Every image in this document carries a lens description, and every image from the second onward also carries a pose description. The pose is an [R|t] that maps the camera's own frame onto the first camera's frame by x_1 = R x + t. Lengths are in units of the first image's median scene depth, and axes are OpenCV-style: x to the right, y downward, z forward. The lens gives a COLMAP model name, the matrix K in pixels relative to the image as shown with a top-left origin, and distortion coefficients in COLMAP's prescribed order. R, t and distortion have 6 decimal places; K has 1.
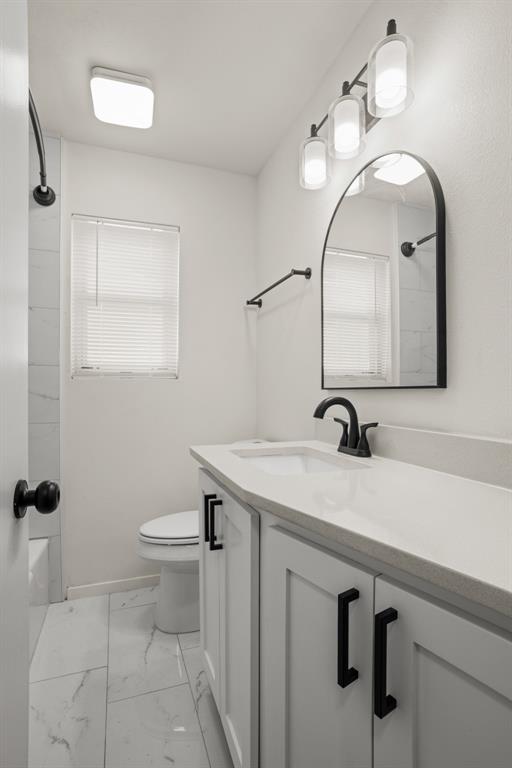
lens RADIAL K [[372.4, 0, 256.0], [0, 372.4, 384.0], [0, 0, 1]] dist [-0.079109, 0.043284]
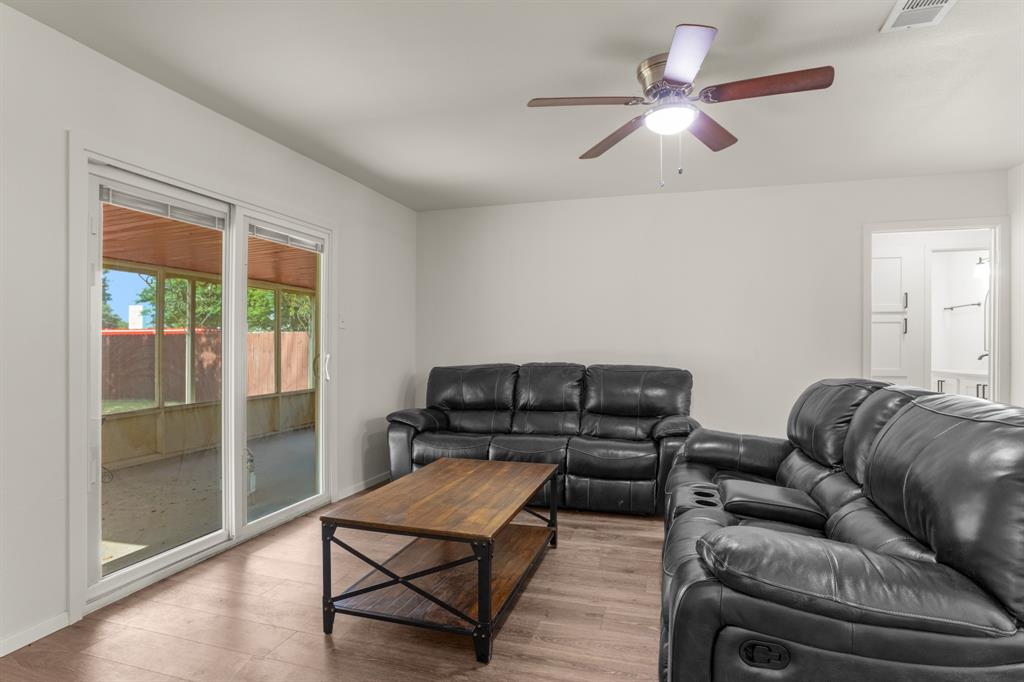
lens RADIAL K [[531.5, 0, 517.2], [0, 531.5, 350.6], [0, 0, 1]] dist [-0.037441, 0.000704]
pose [[0.799718, 0.008400, -0.600318, -0.285684], [0.003149, 0.999830, 0.018184, -0.067373], [0.600368, -0.016432, 0.799555, -4.027022]]
